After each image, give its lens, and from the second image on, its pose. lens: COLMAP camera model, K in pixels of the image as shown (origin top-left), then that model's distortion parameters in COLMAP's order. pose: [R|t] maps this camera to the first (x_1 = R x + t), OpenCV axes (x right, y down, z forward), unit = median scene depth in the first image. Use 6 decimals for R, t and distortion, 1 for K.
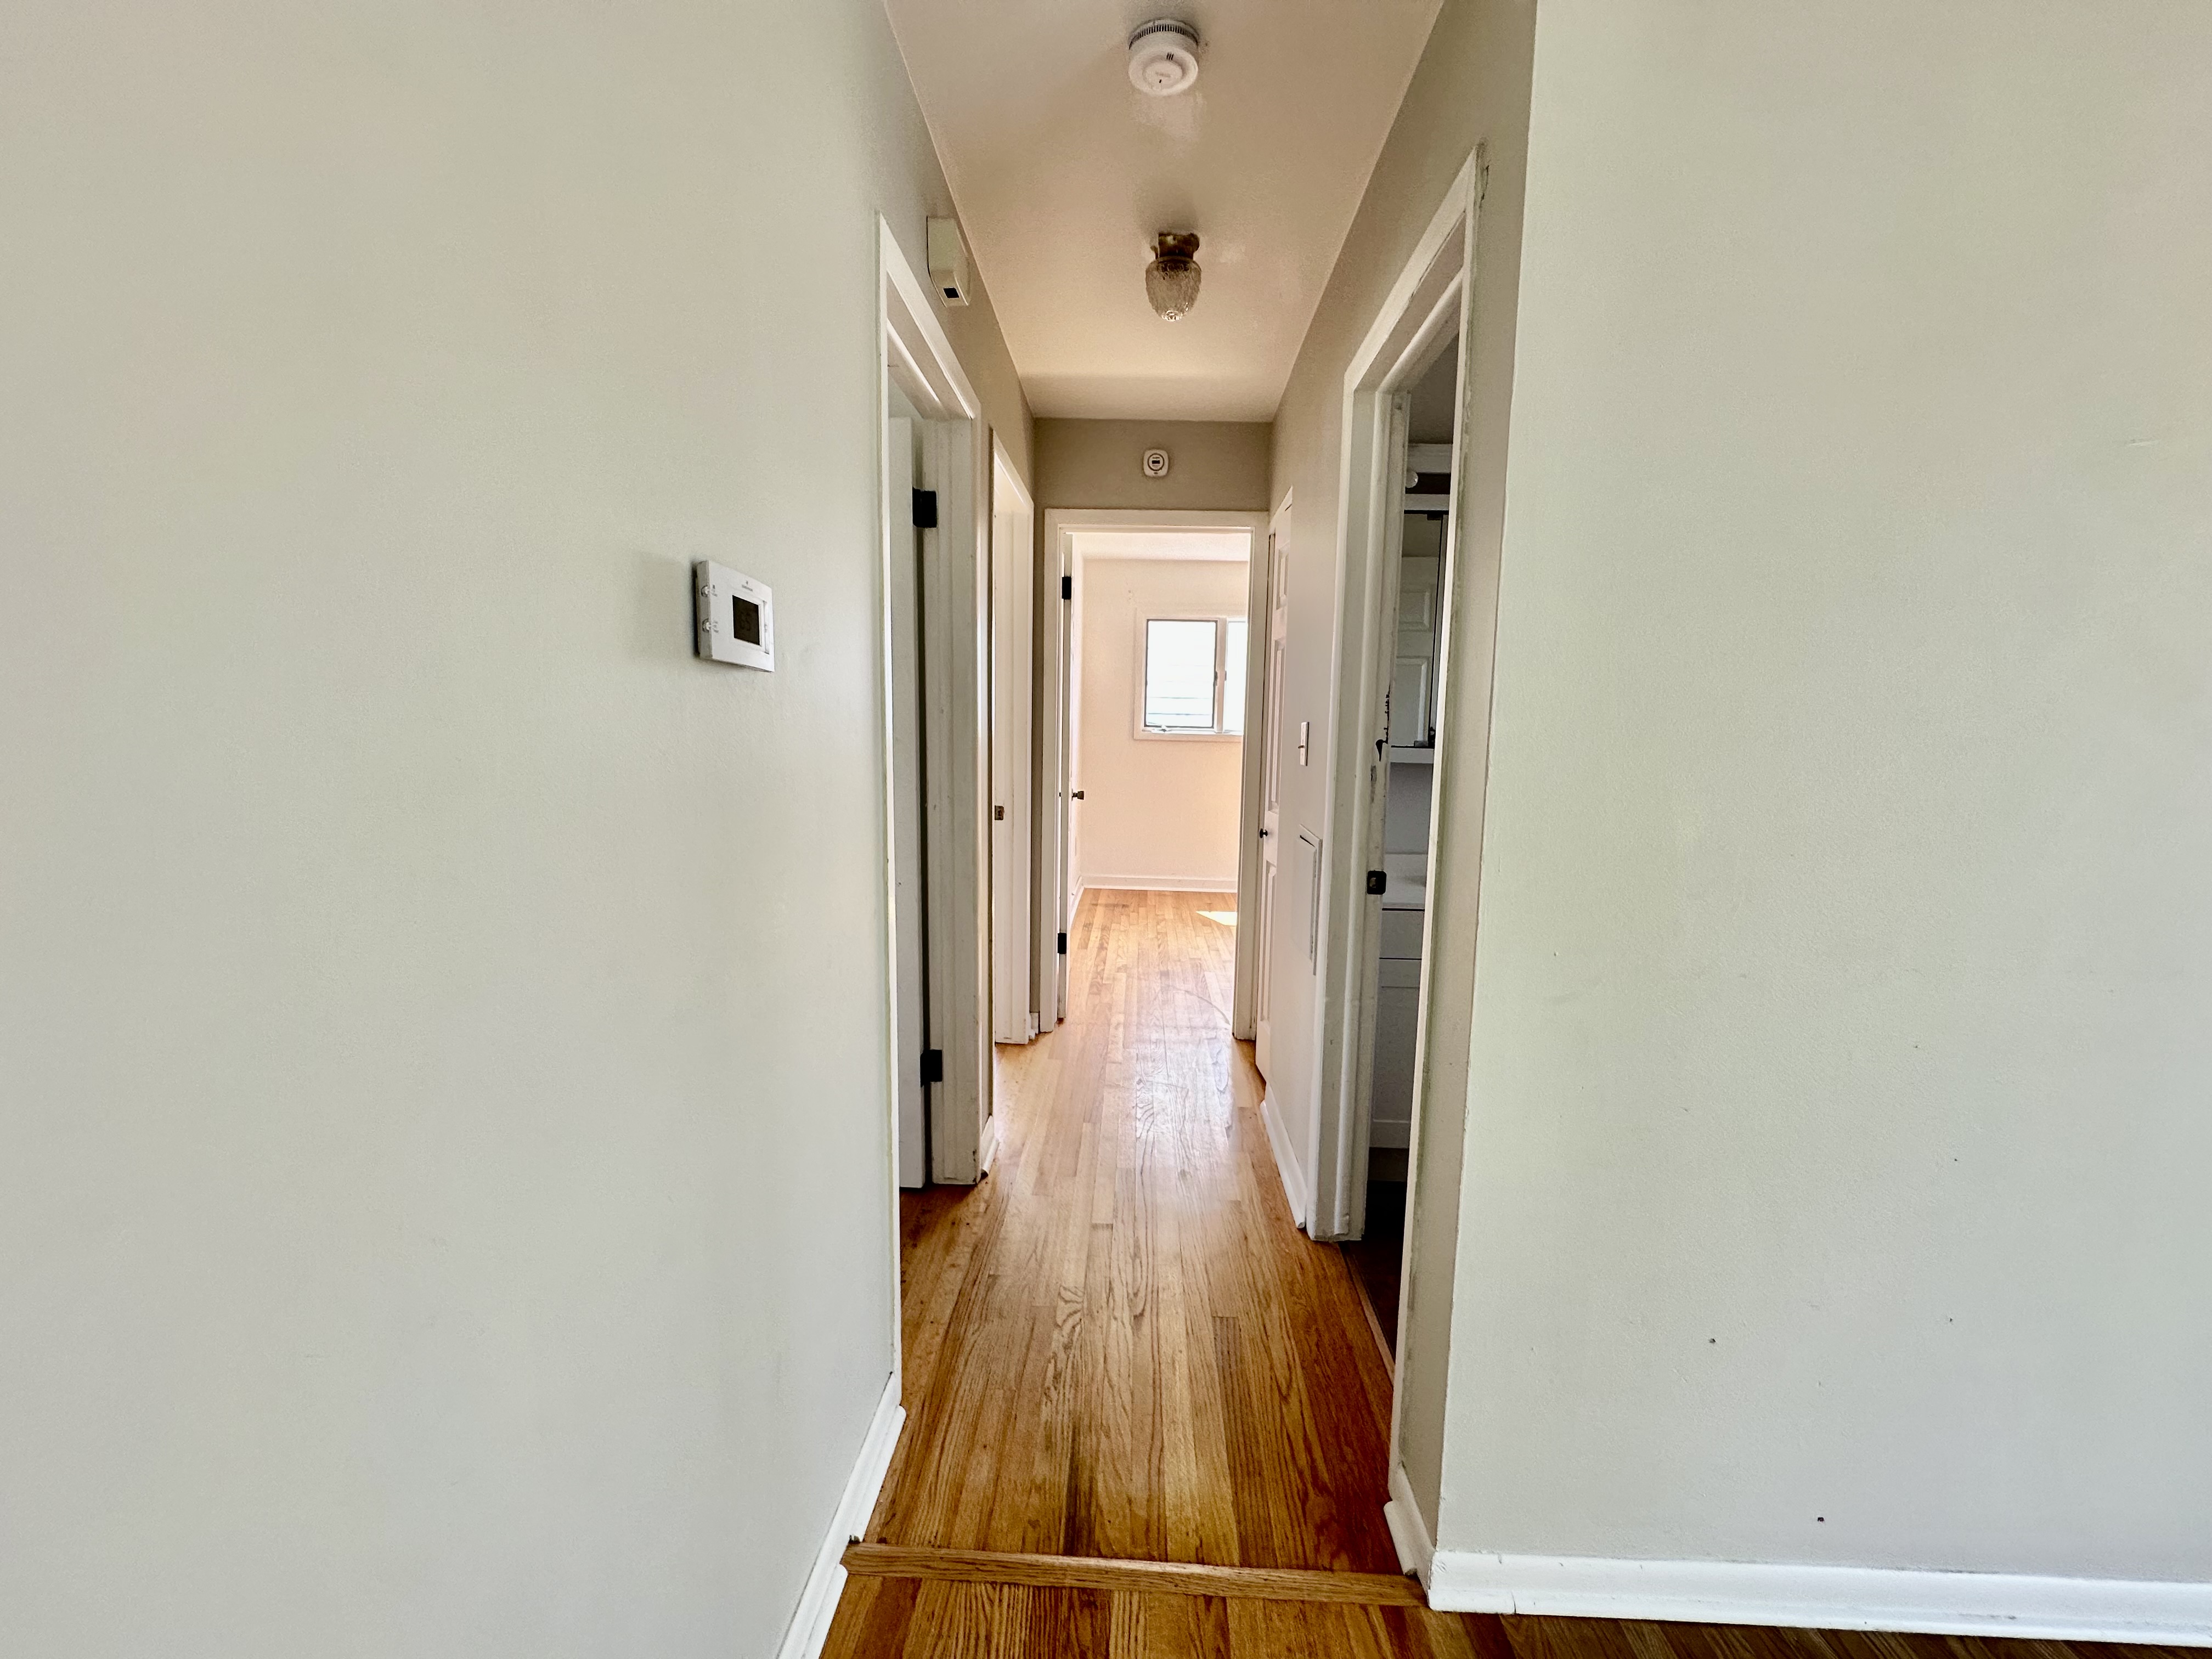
lens RADIAL K [[884.6, 0, 1103.2], [0, 884.6, 824.9], [0, 0, 1]] dist [-0.006187, 0.003044]
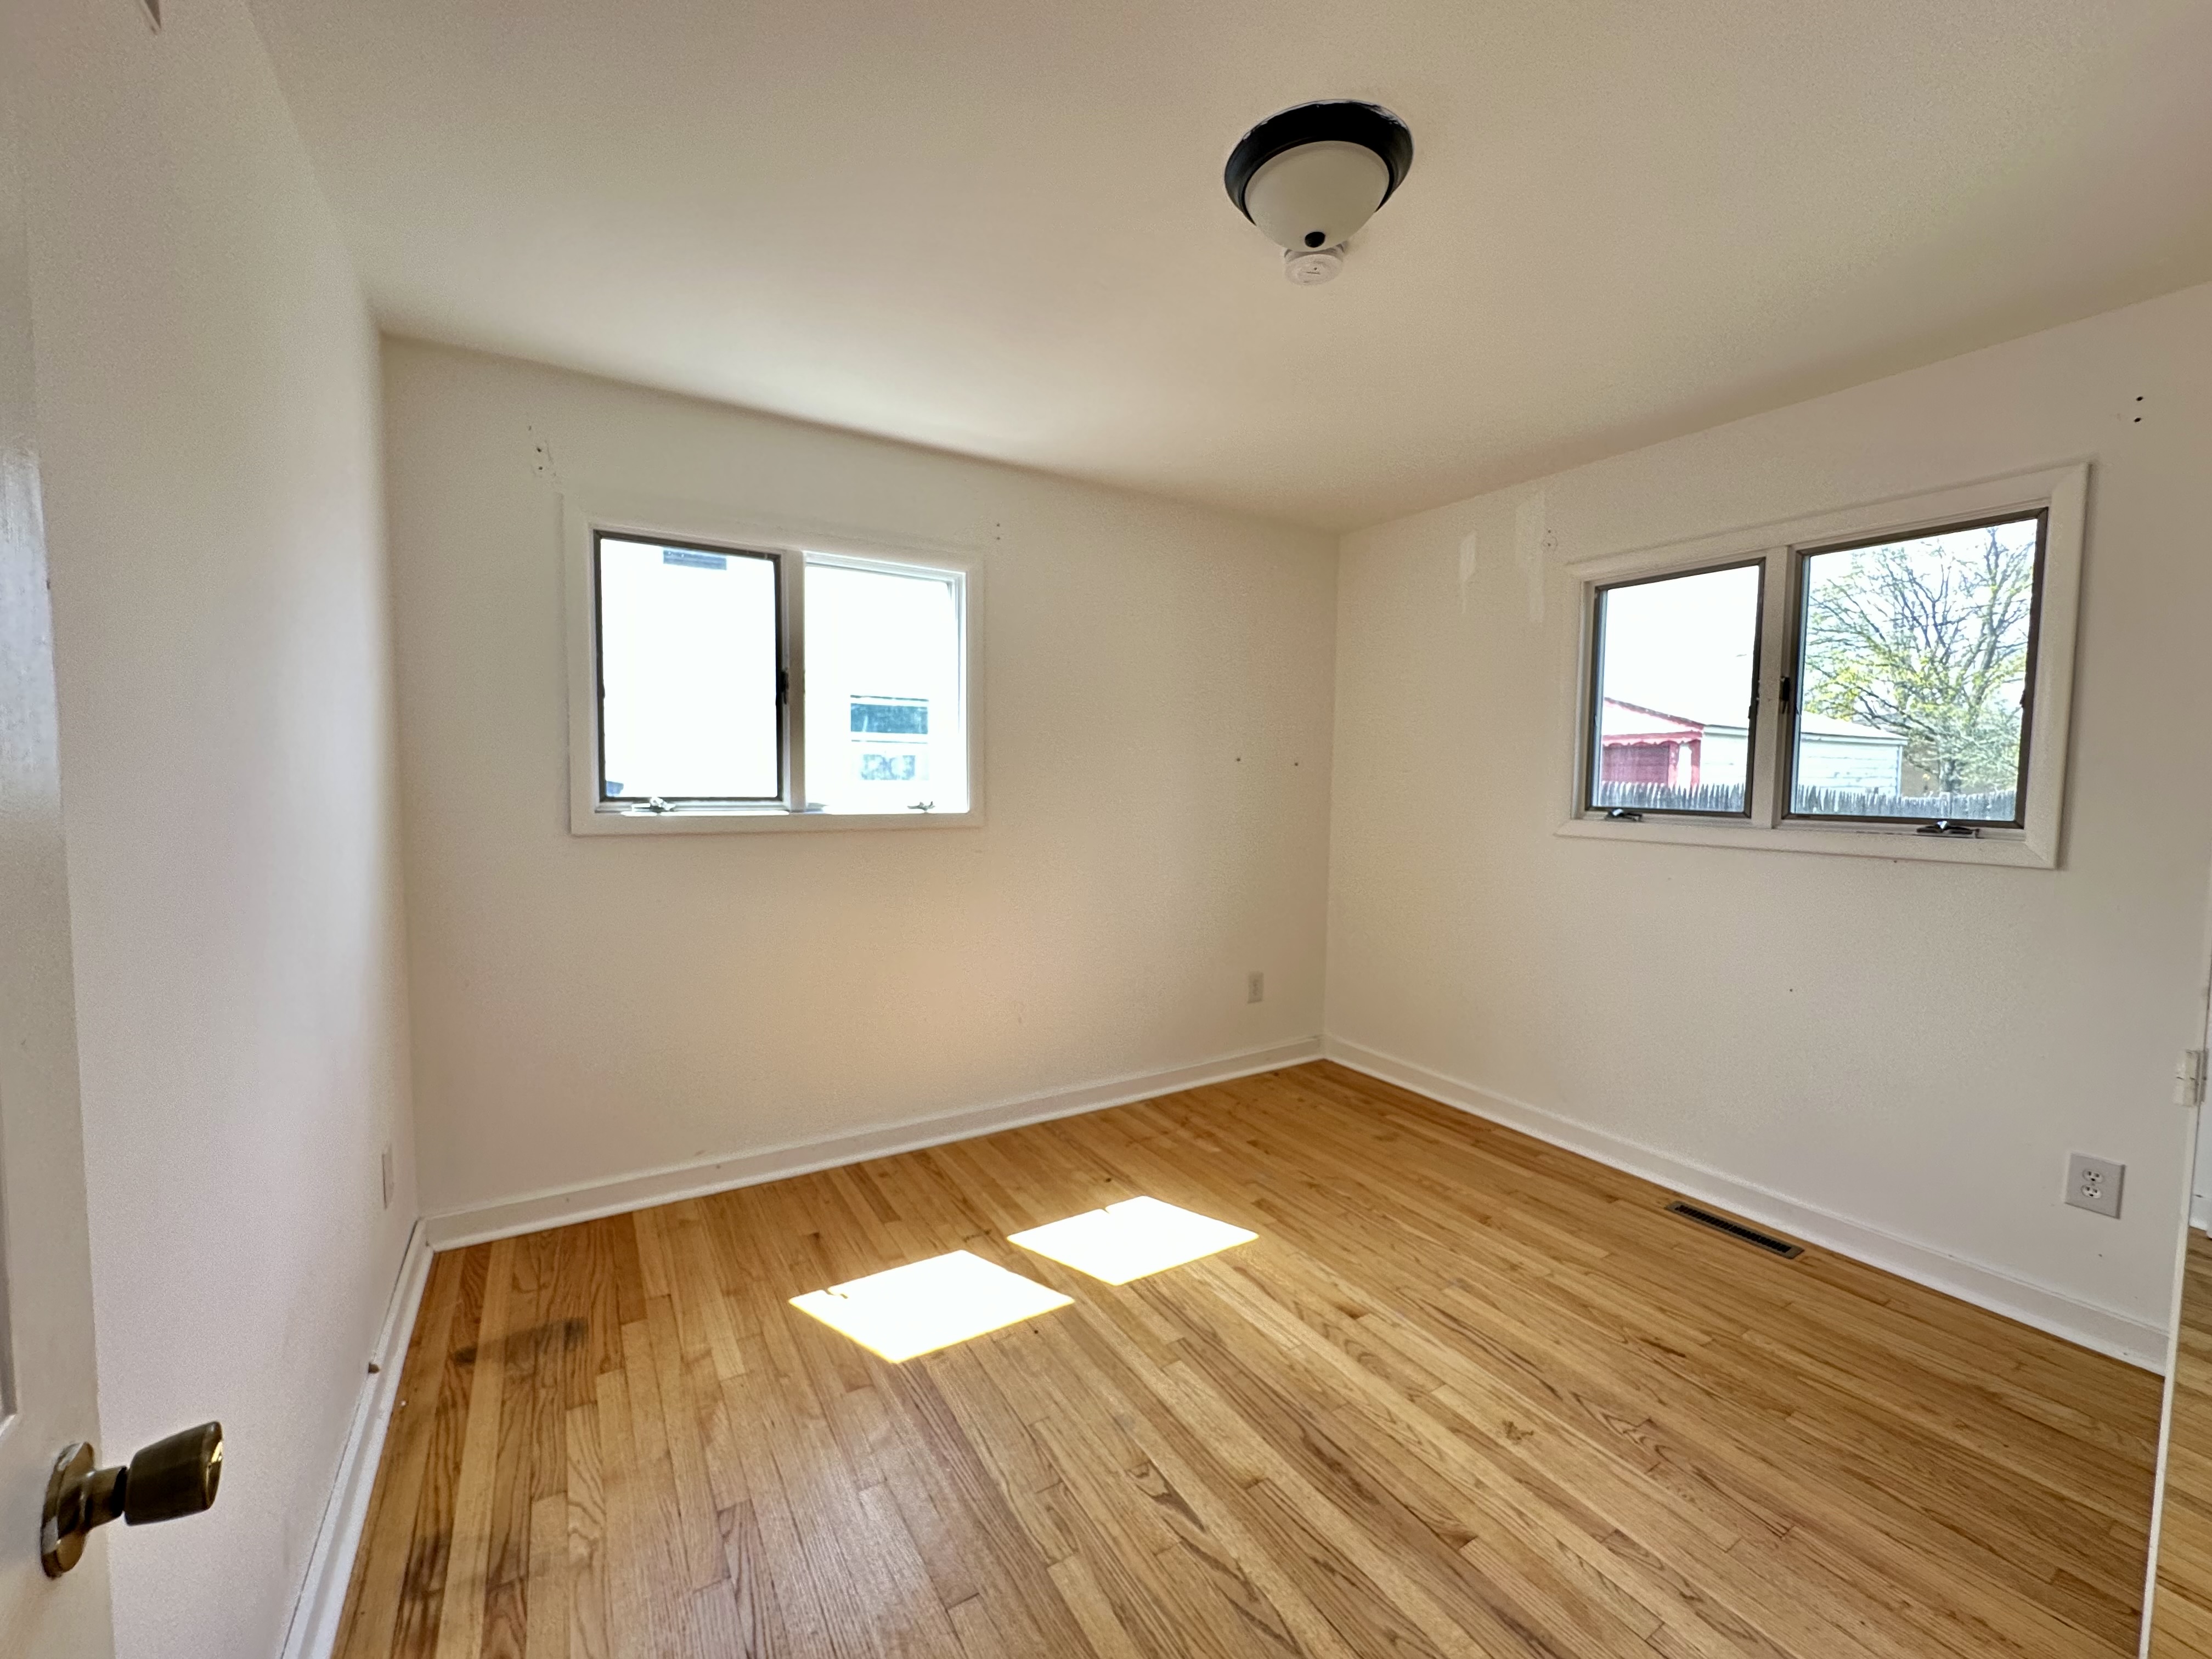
lens RADIAL K [[884.6, 0, 1103.2], [0, 884.6, 824.9], [0, 0, 1]] dist [-0.006187, 0.003044]
pose [[0.827358, -0.041628, 0.560131, 0.010591], [0.068078, 0.997330, -0.026437, -0.075422], [-0.557534, 0.060005, 0.827982, 0.554391]]
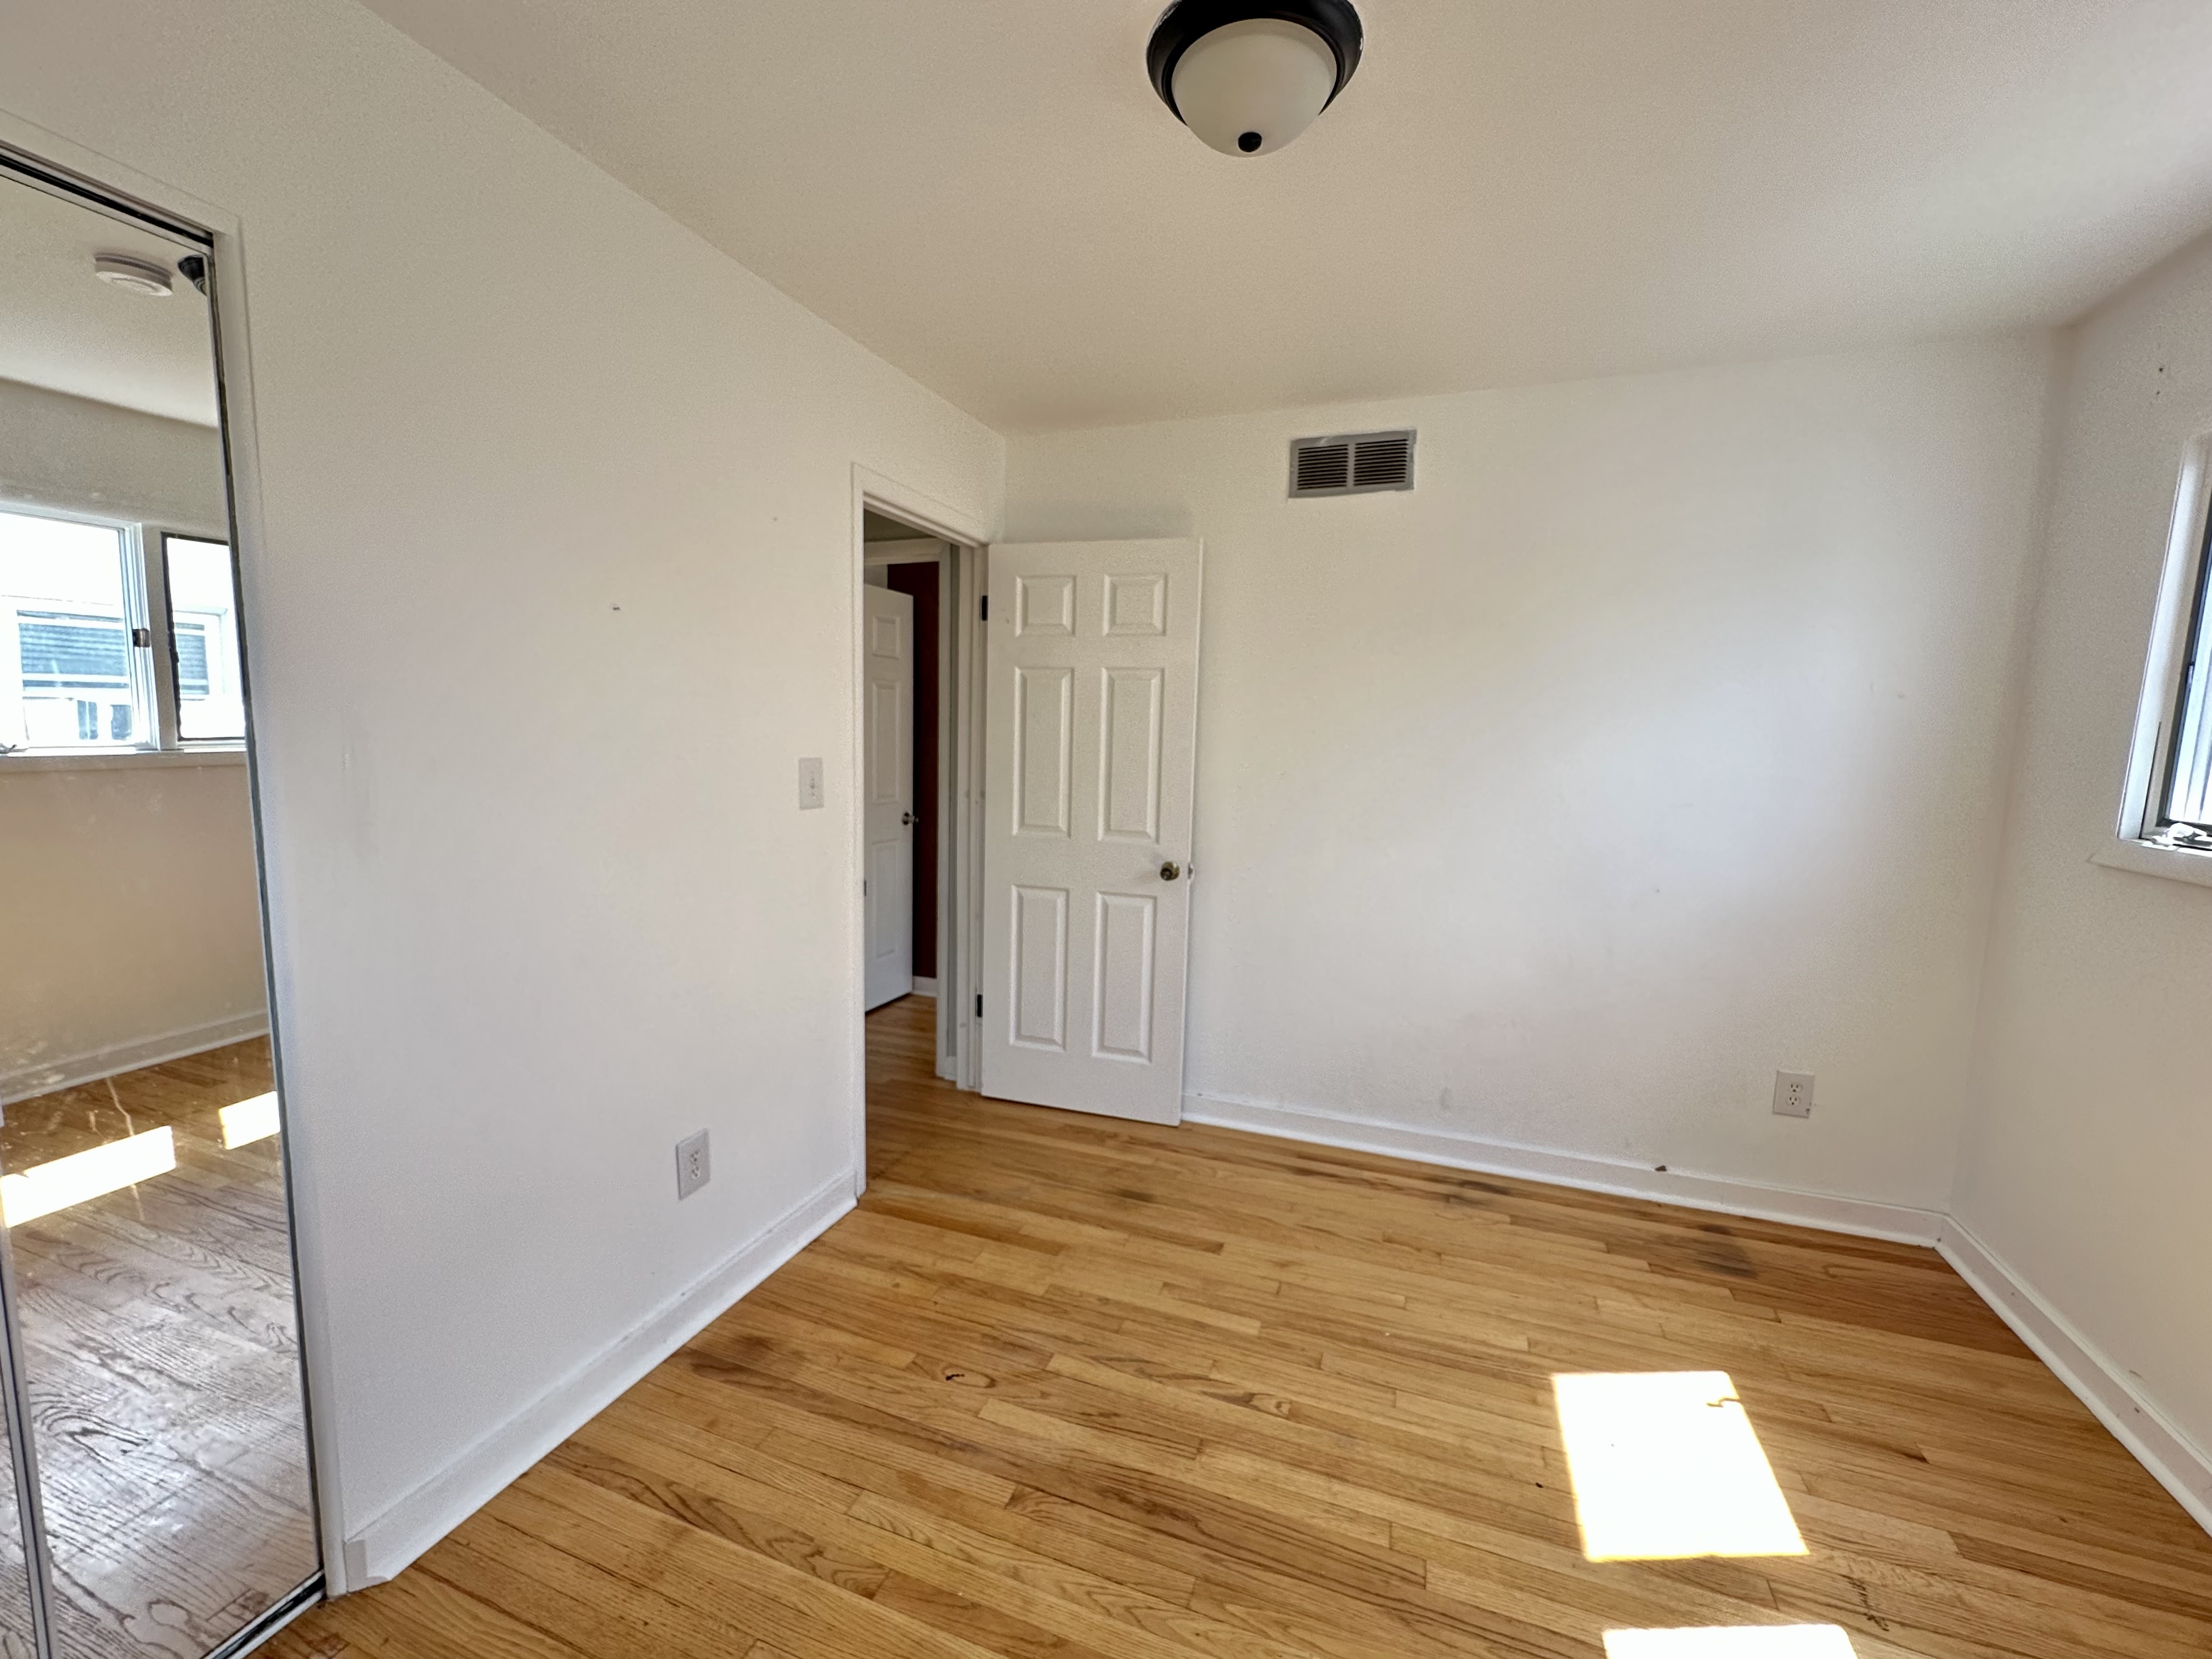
lens RADIAL K [[884.6, 0, 1103.2], [0, 884.6, 824.9], [0, 0, 1]] dist [-0.006187, 0.003044]
pose [[-0.302782, 0.078924, -0.949786, 0.427318], [-0.140770, 0.981931, 0.126471, -0.100060], [0.942606, 0.171995, -0.286201, 0.770227]]
